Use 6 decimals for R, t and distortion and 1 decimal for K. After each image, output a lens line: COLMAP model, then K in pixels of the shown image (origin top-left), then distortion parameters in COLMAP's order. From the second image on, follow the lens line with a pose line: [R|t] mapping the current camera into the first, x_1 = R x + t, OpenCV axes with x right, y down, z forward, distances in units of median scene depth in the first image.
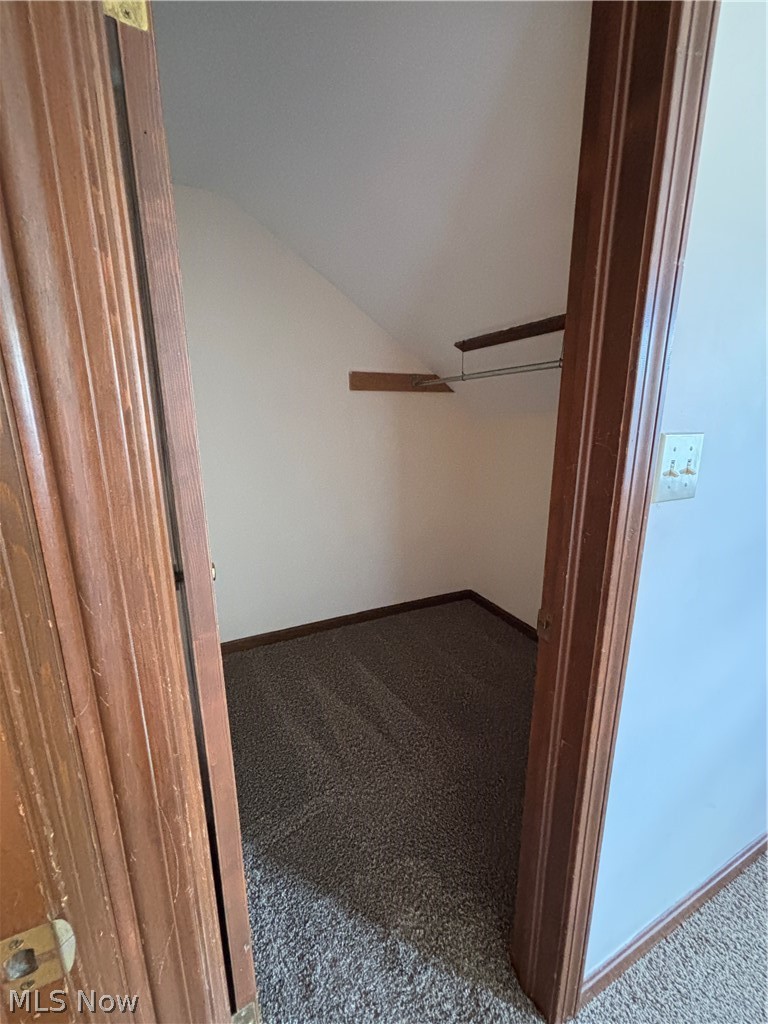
lens RADIAL K [[413.6, 0, 384.0], [0, 413.6, 512.0], [0, 0, 1]] dist [0.002743, -0.000212]
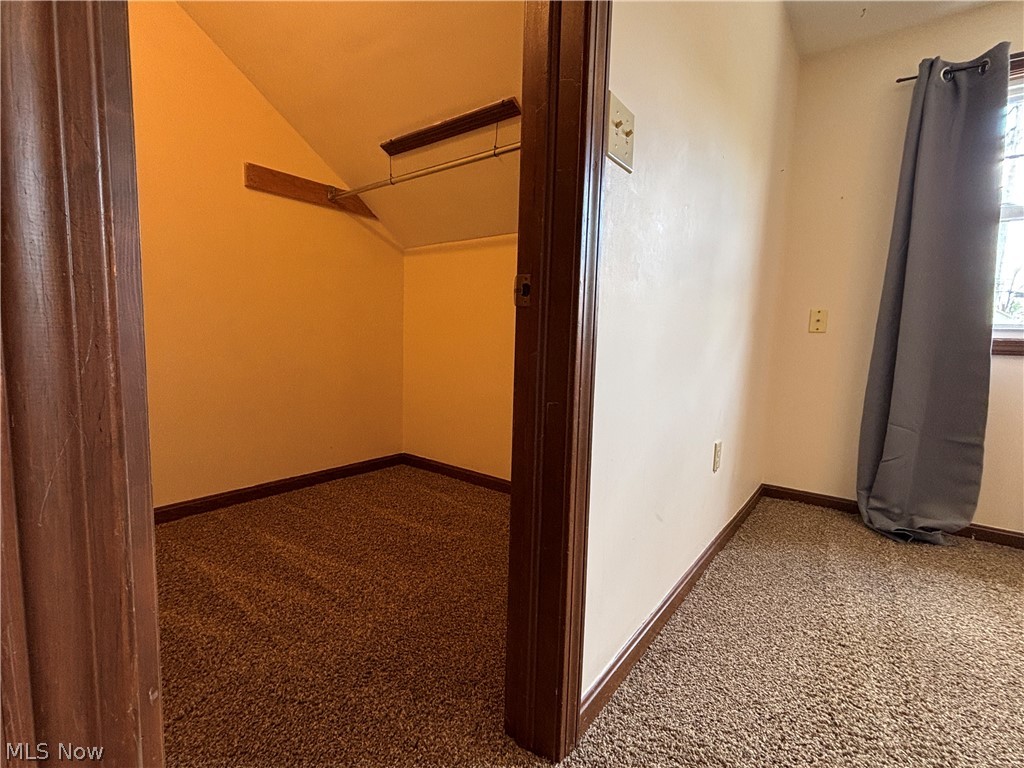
lens RADIAL K [[473.6, 0, 506.9], [0, 473.6, 382.6], [0, 0, 1]] dist [-0.001985, -0.000346]
pose [[0.891267, -0.014033, 0.453263, -0.109309], [0.071256, 0.991438, -0.109419, 0.441558], [-0.447846, 0.129819, 0.884636, 0.043281]]
